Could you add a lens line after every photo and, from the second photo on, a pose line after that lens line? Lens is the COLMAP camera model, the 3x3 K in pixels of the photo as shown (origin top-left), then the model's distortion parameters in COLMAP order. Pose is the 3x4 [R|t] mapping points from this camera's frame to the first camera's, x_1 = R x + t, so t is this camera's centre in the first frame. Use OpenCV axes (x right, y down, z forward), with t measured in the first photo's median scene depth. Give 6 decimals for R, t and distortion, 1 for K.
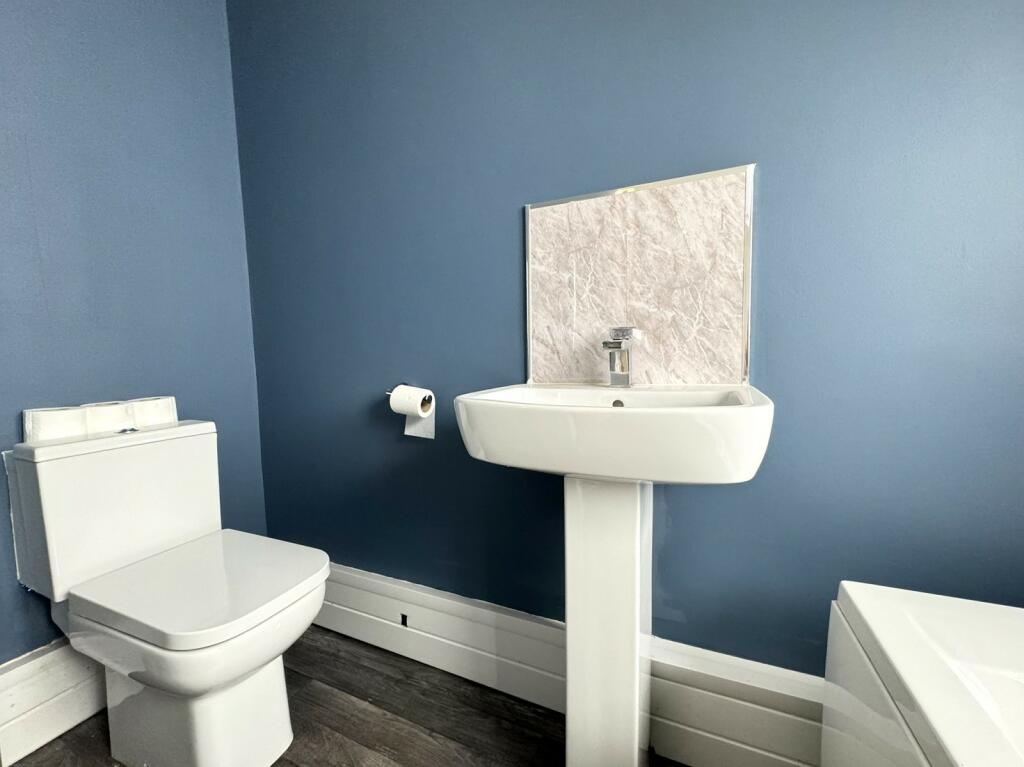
lens RADIAL K [[409.6, 0, 514.7], [0, 409.6, 384.6], [0, 0, 1]] dist [-0.006378, 0.000346]
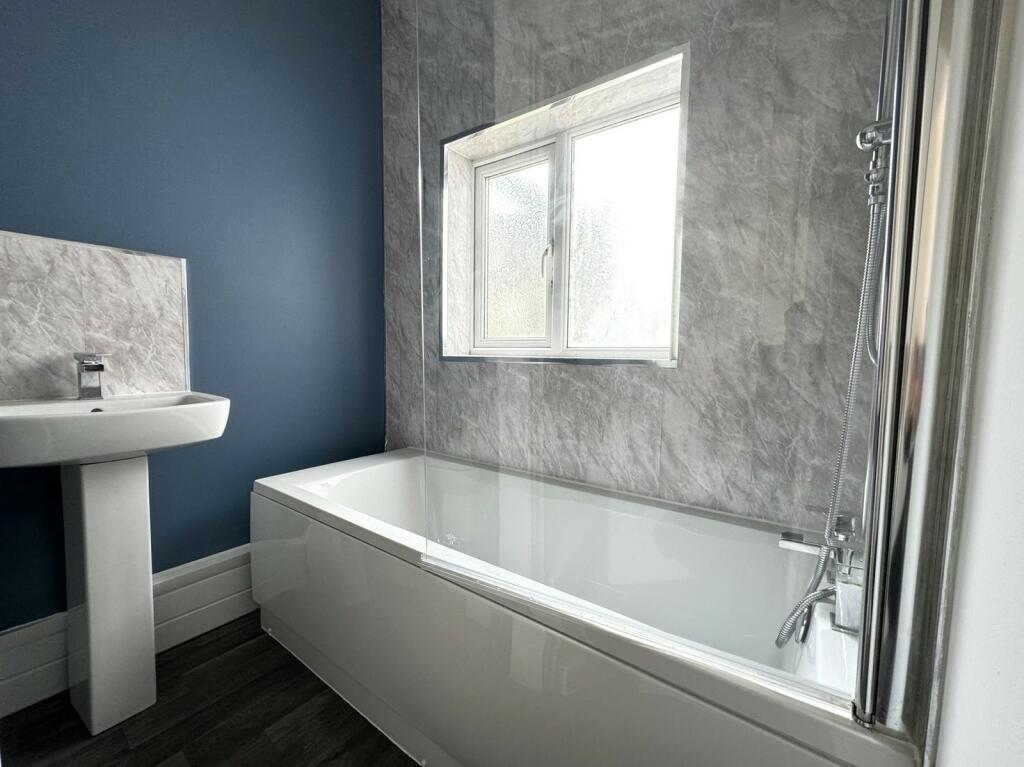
lens RADIAL K [[409.6, 0, 514.4], [0, 409.6, 386.1], [0, 0, 1]] dist [-0.006378, 0.000346]
pose [[0.203529, -0.051959, 0.977689, -0.721413], [0.049989, 0.997840, 0.042624, -0.022716], [-0.977792, 0.040198, 0.205687, -0.576354]]
